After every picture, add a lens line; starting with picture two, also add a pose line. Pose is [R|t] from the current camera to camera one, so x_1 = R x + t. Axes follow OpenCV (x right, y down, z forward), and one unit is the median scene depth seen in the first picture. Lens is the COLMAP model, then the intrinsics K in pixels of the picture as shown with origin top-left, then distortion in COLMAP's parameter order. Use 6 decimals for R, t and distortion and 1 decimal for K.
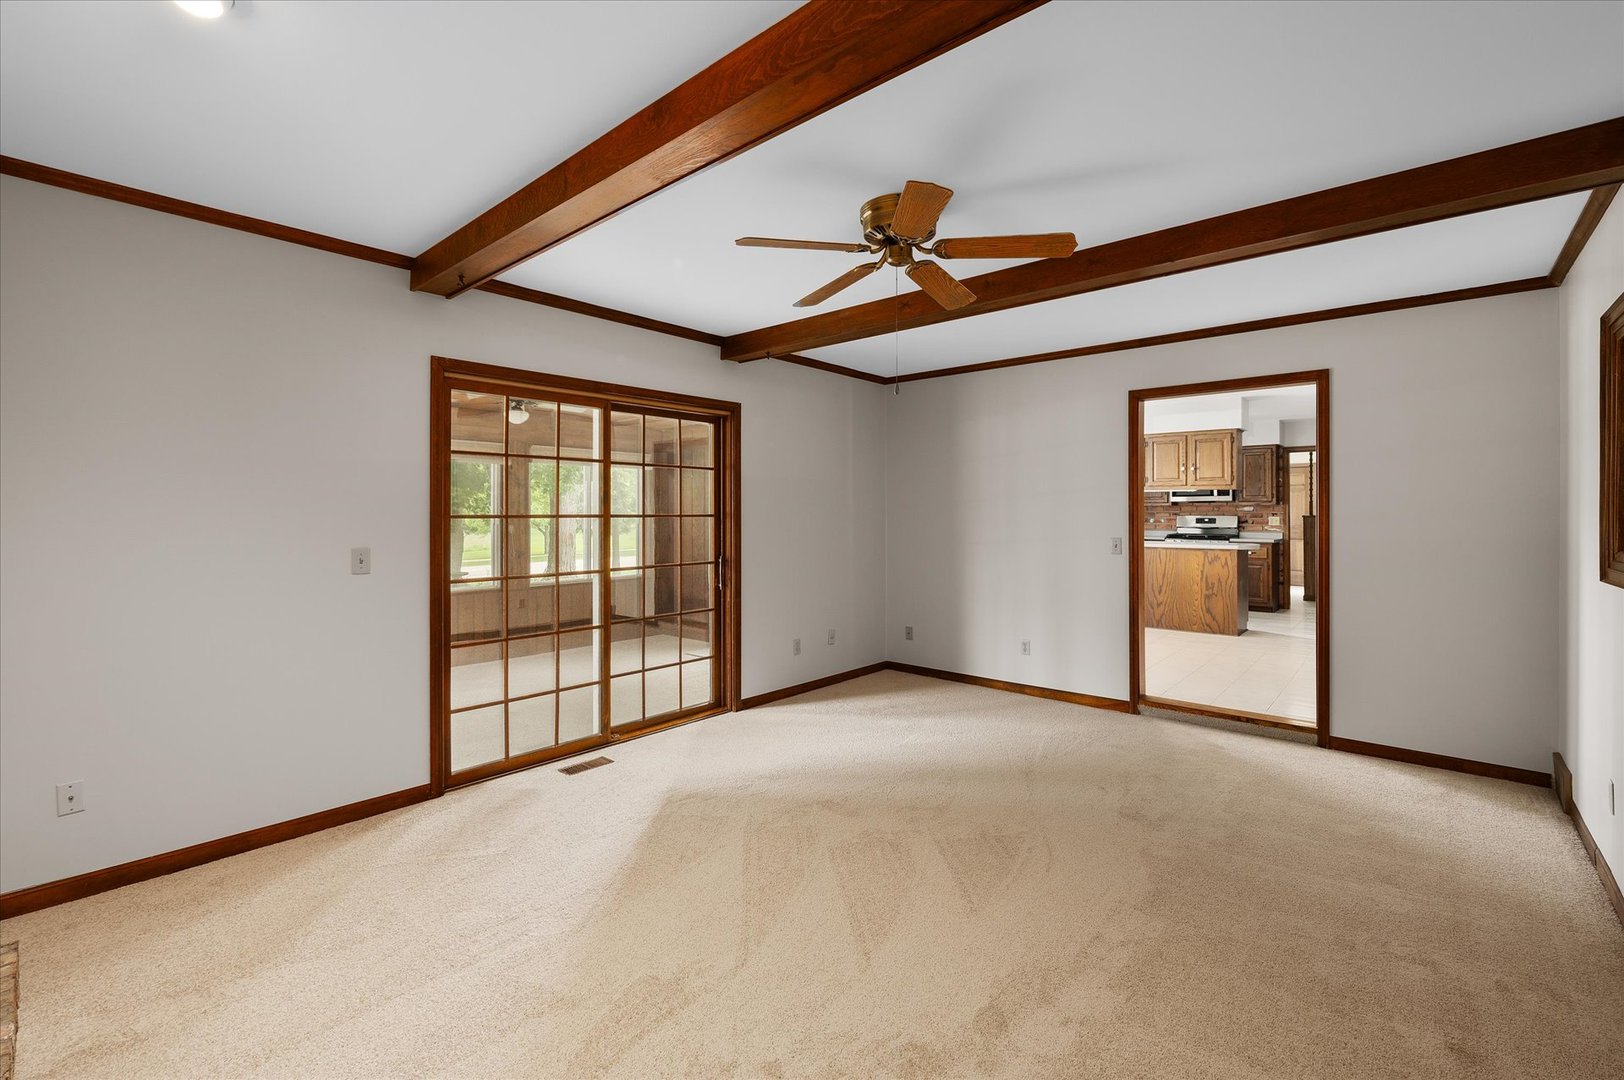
lens RADIAL K [[676.0, 0, 839.5], [0, 676.0, 511.7], [0, 0, 1]] dist [0.000010, 0.000017]
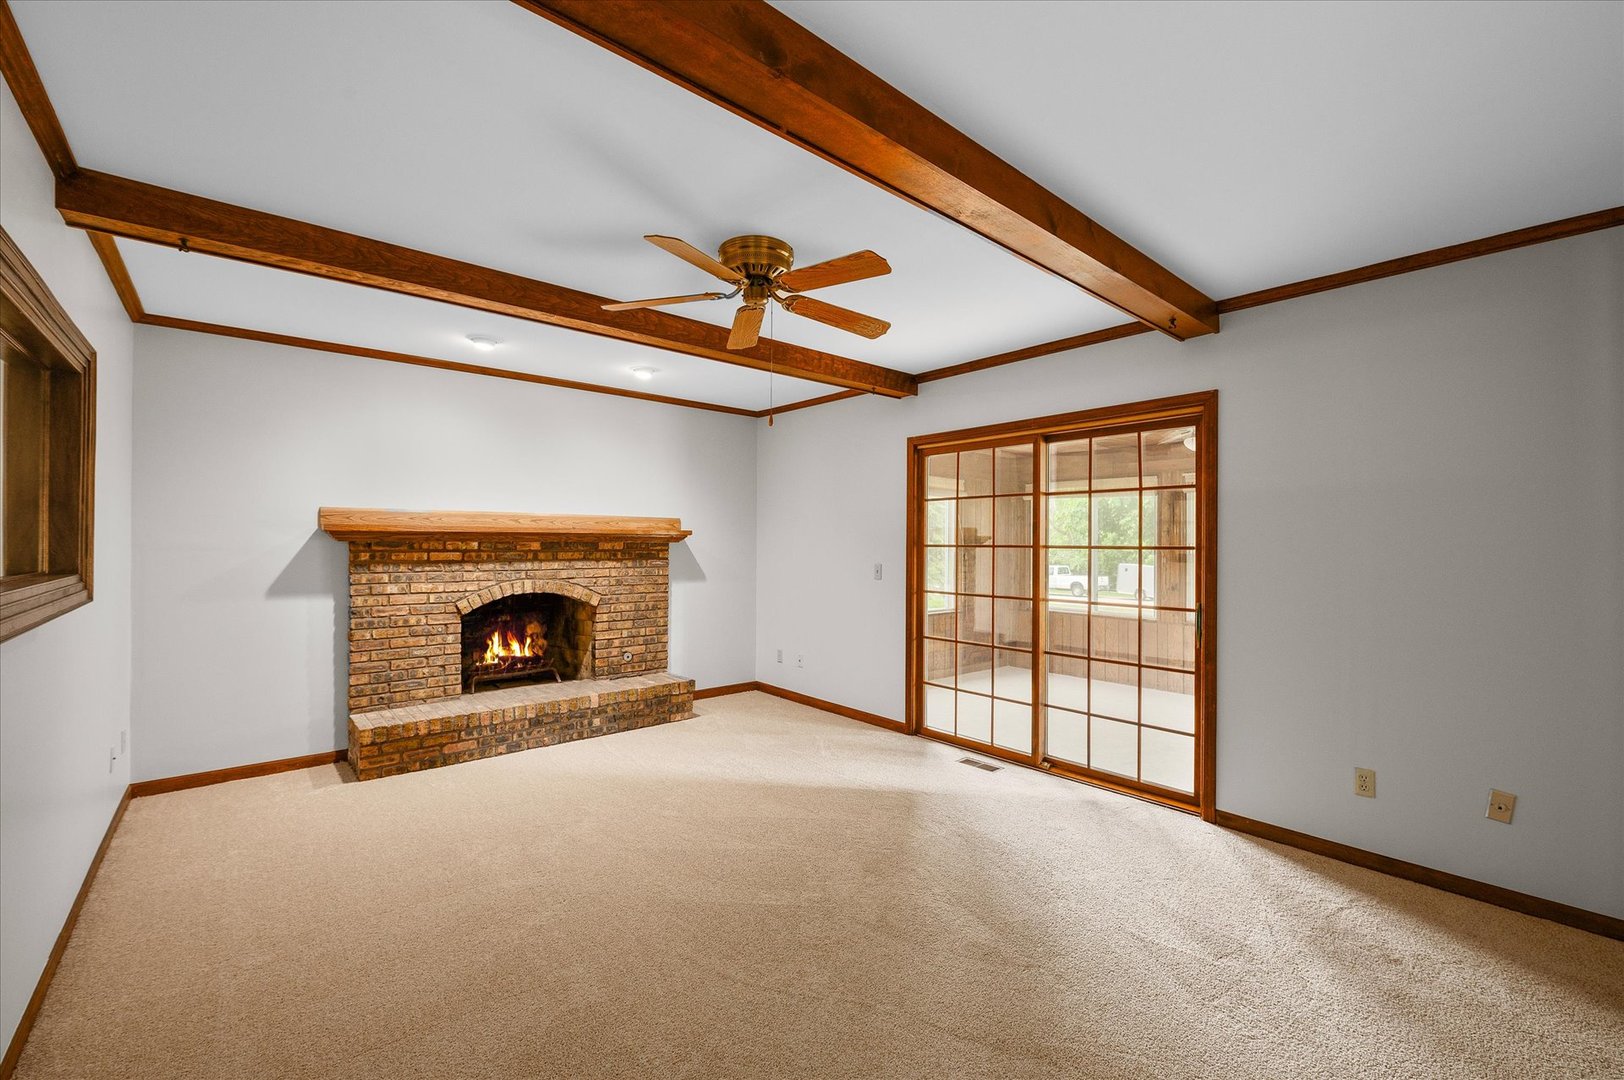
lens RADIAL K [[676.0, 0, 820.6], [0, 676.0, 543.3], [0, 0, 1]] dist [0.000010, 0.000017]
pose [[-0.140456, -0.001899, -0.990085, 1.185011], [-0.004790, 0.999988, -0.001239, 0.006034], [0.990075, 0.004569, -0.140463, 1.333595]]
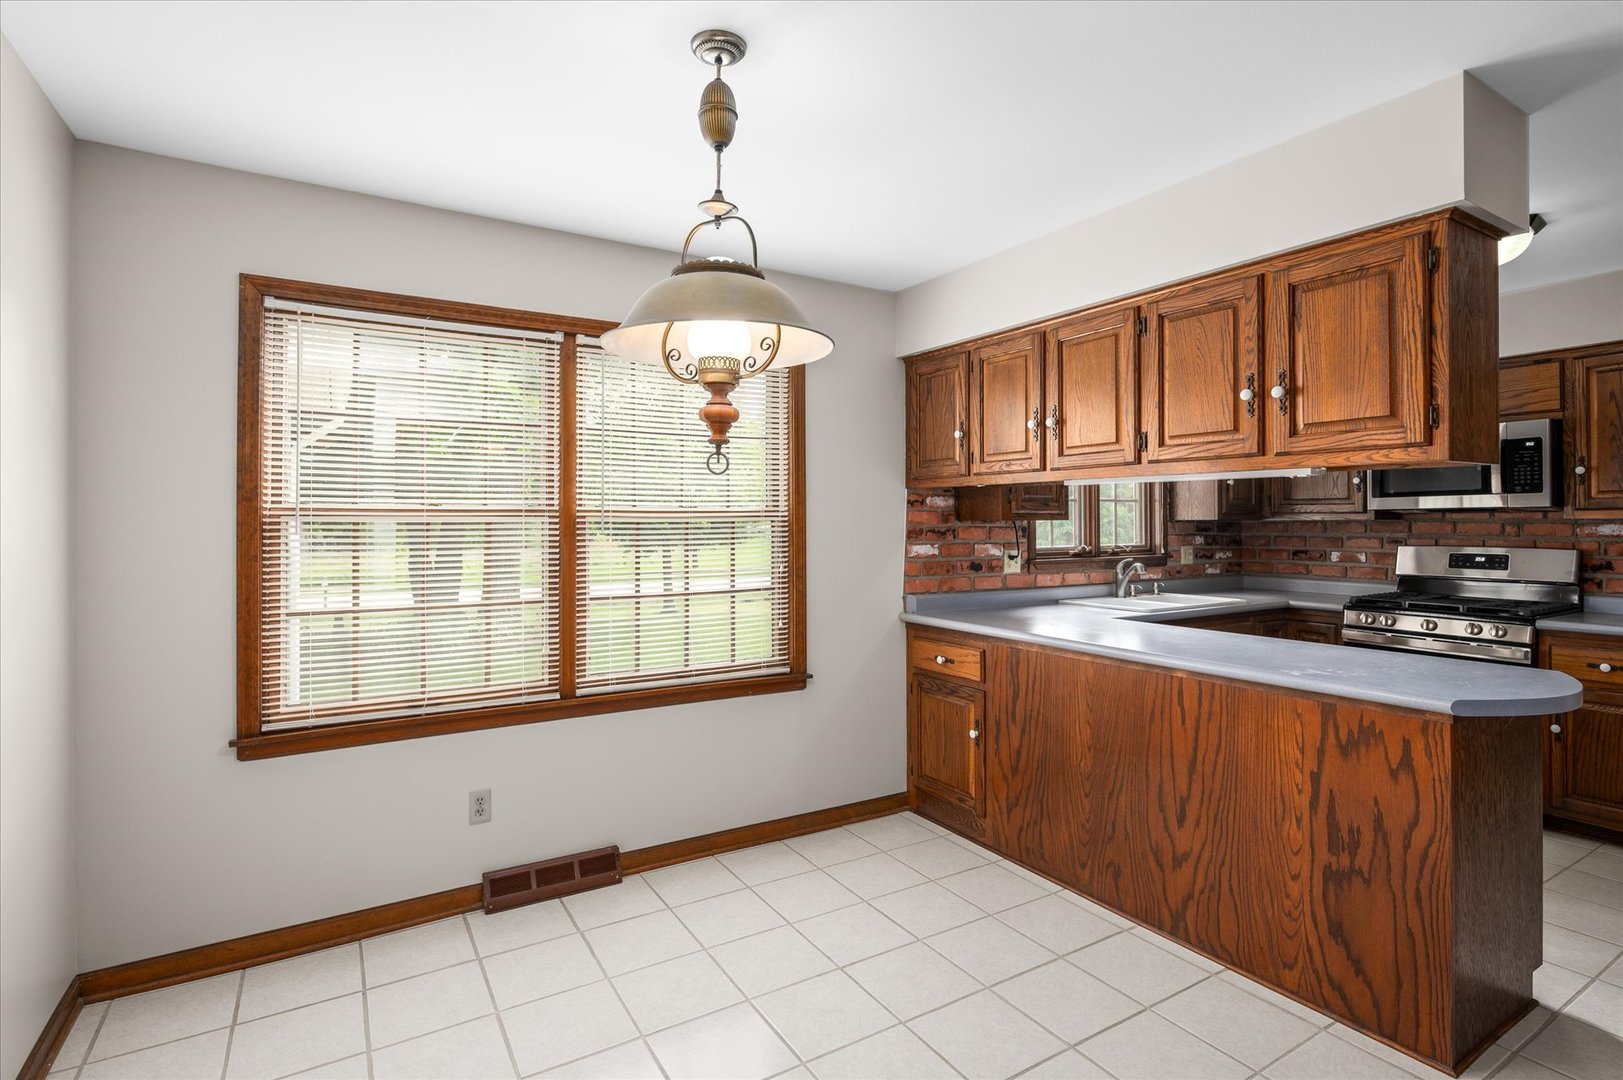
lens RADIAL K [[801.2, 0, 799.5], [0, 801.2, 517.7], [0, 0, 1]] dist [-0.016097, -0.000435]
pose [[0.948612, -0.002012, -0.316435, 0.335883], [0.000631, 0.999990, -0.004465, -0.008981], [0.316441, 0.004036, 0.948604, 0.485075]]
